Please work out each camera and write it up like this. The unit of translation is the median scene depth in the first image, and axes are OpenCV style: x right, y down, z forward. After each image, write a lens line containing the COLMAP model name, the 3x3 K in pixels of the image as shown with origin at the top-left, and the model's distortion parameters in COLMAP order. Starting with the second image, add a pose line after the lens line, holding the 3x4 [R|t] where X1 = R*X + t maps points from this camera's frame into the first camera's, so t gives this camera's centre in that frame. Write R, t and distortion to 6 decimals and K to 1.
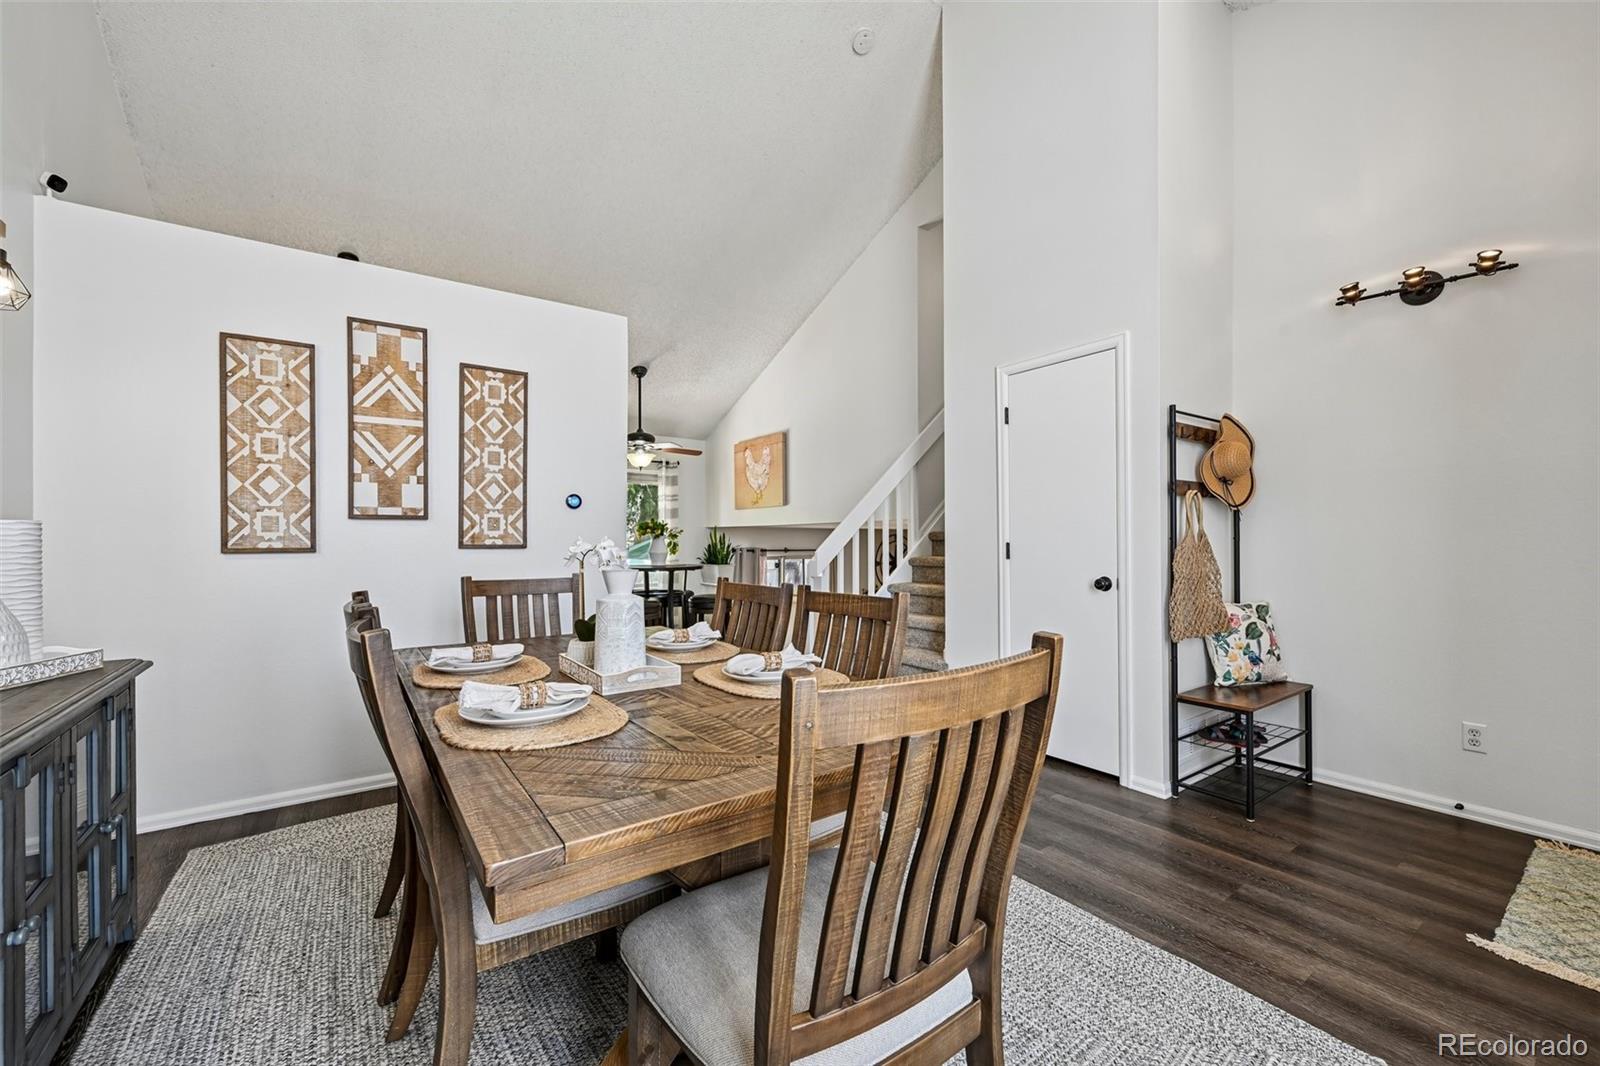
lens RADIAL K [[637.2, 0, 805.1], [0, 637.2, 540.4], [0, 0, 1]] dist [-0.001723, -0.000139]
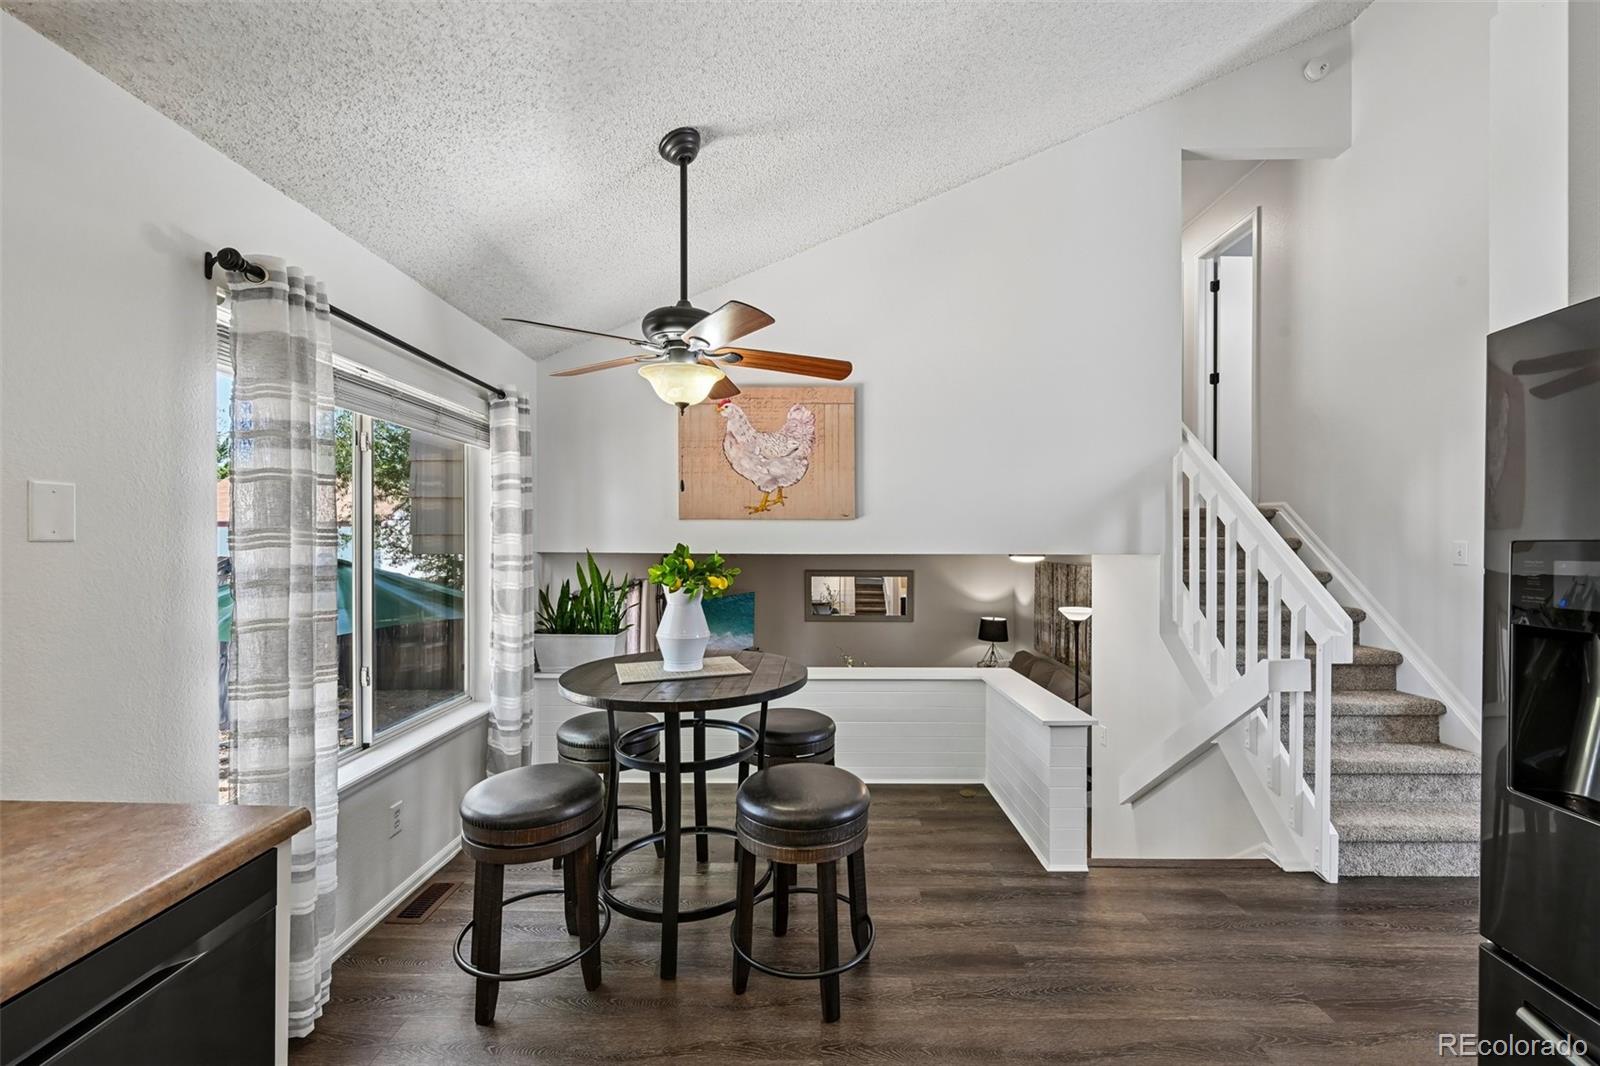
lens RADIAL K [[637.2, 0, 805.1], [0, 637.2, 540.4], [0, 0, 1]] dist [-0.001723, -0.000139]
pose [[0.582851, 0.002117, 0.812576, -1.035368], [0.000213, 0.999996, -0.002758, -0.069395], [-0.812579, 0.001780, 0.582848, 1.438257]]
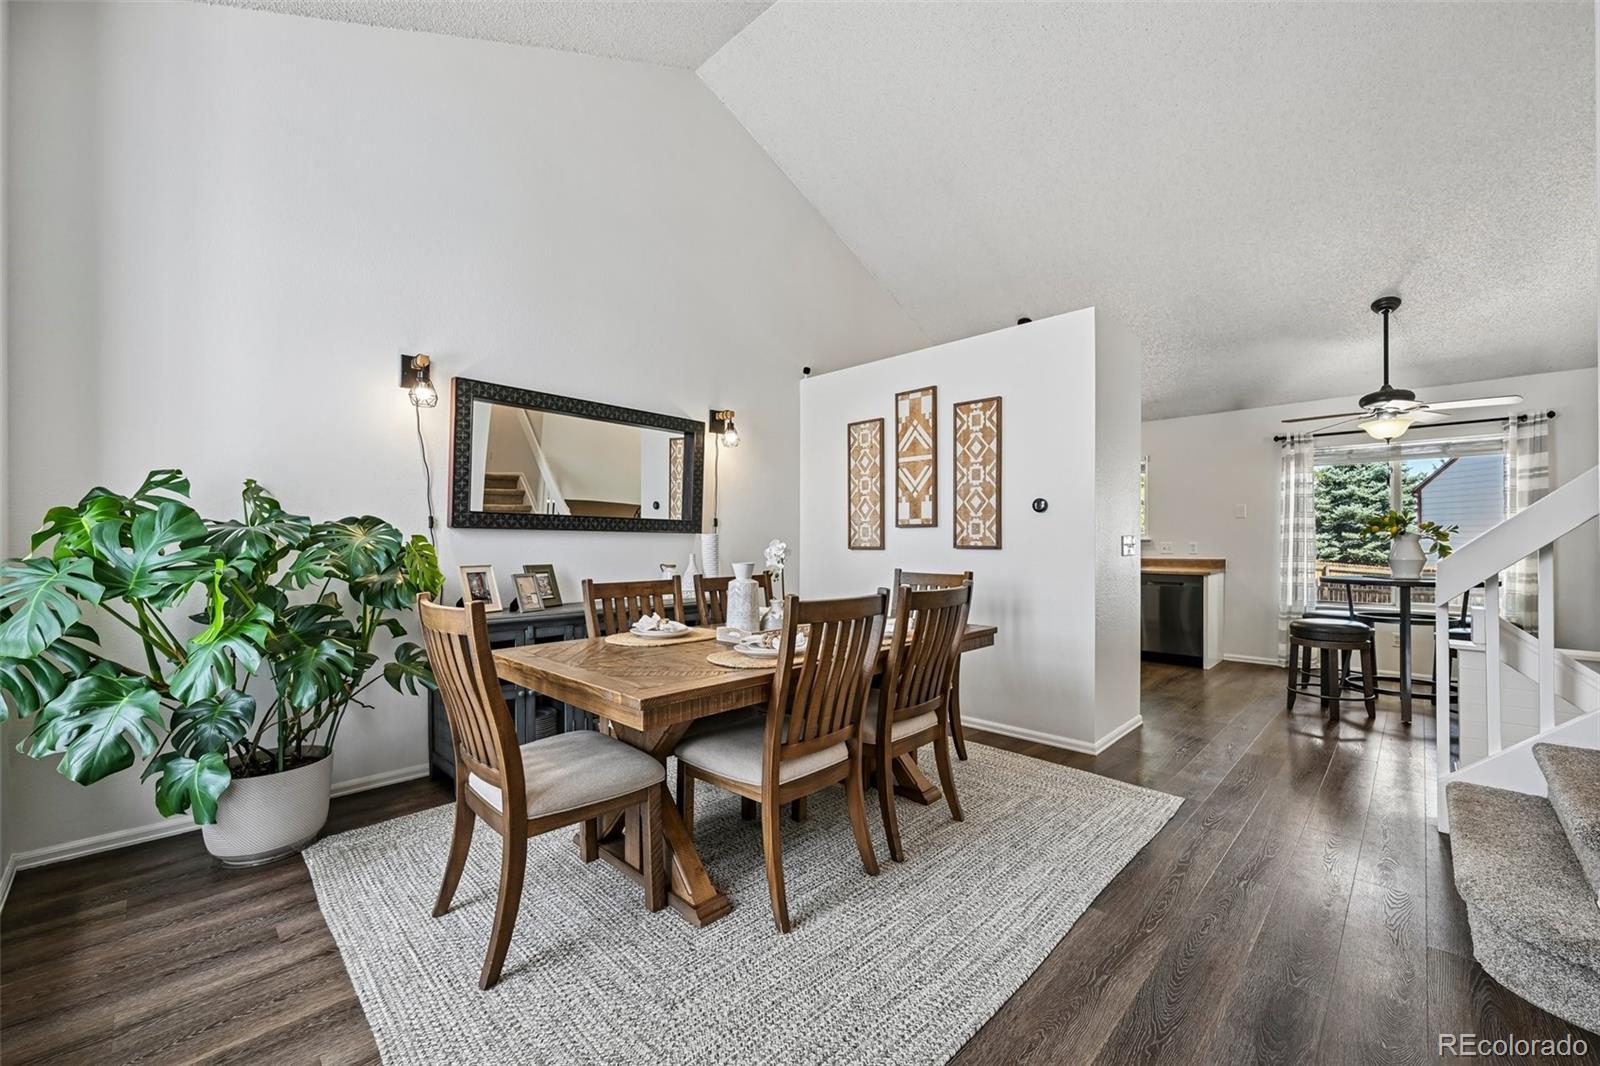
lens RADIAL K [[637.2, 0, 805.1], [0, 637.2, 540.4], [0, 0, 1]] dist [-0.001723, -0.000139]
pose [[0.175232, 0.000185, -0.984527, 0.648874], [0.000383, 1.000000, 0.000256, -0.003662], [0.984527, -0.000422, 0.175232, 0.462886]]
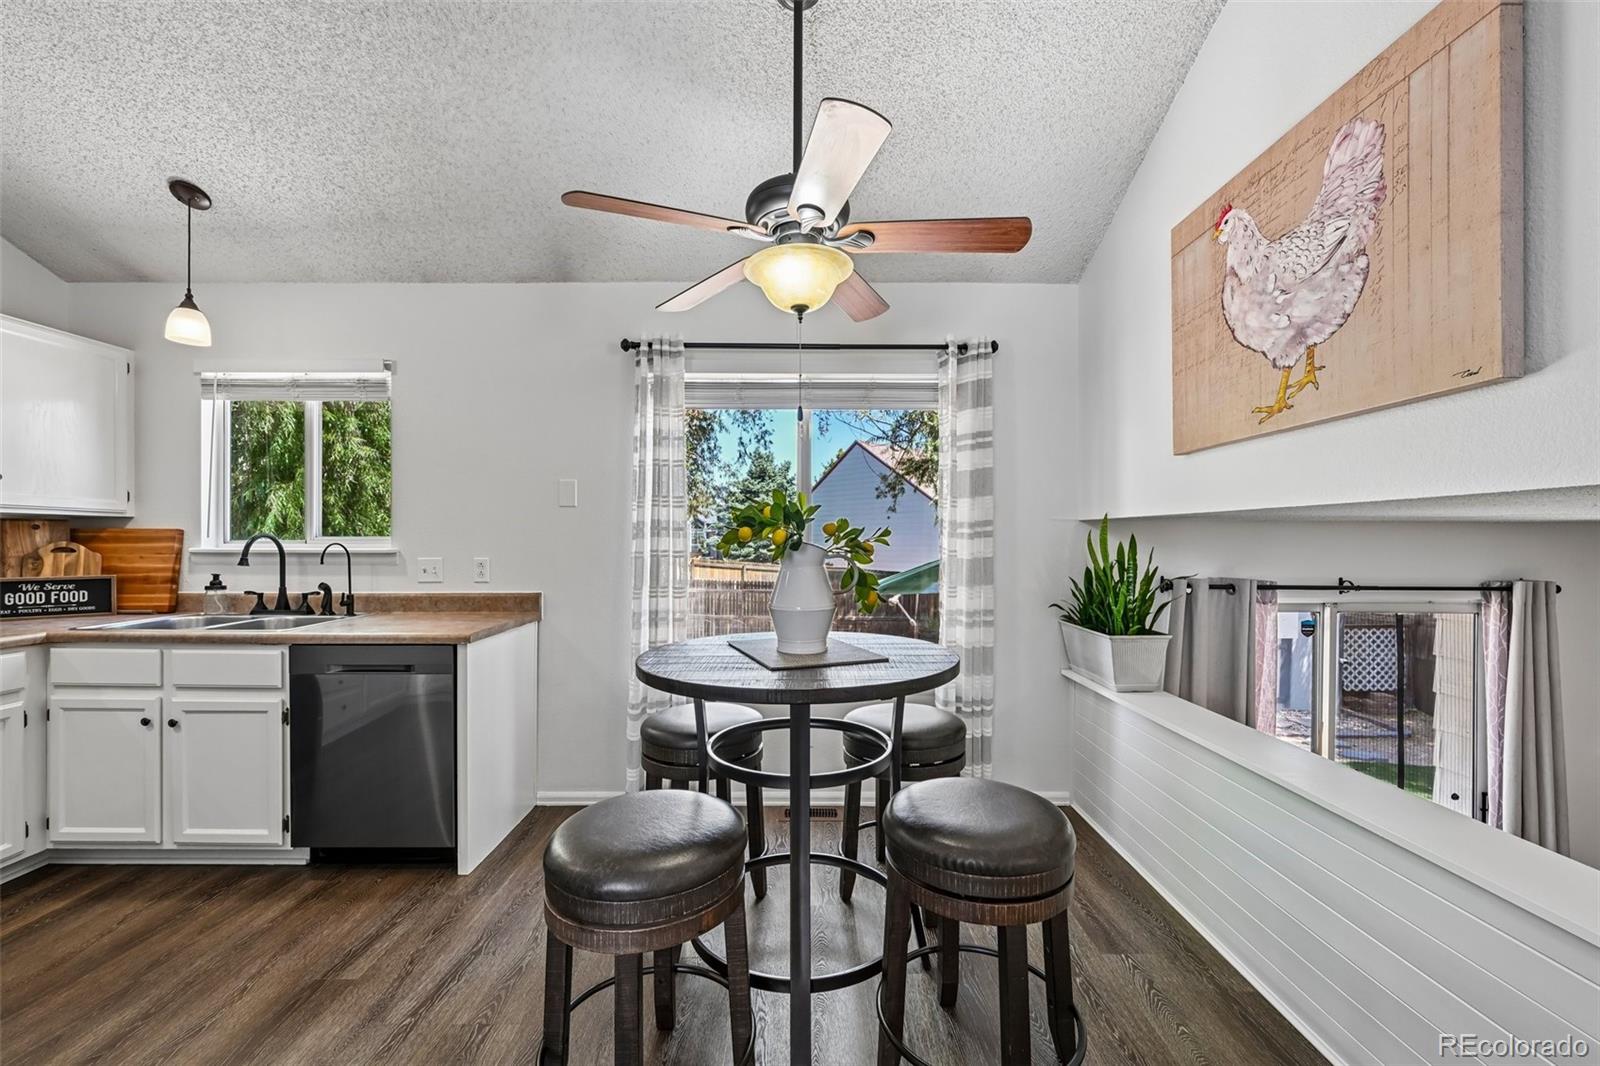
lens RADIAL K [[637.2, 0, 805.1], [0, 637.2, 540.4], [0, 0, 1]] dist [-0.001723, -0.000139]
pose [[0.814783, 0.000492, -0.579766, -0.179602], [-0.002094, 0.999996, -0.002094, -0.019996], [0.579762, 0.002920, 0.814780, 1.521447]]
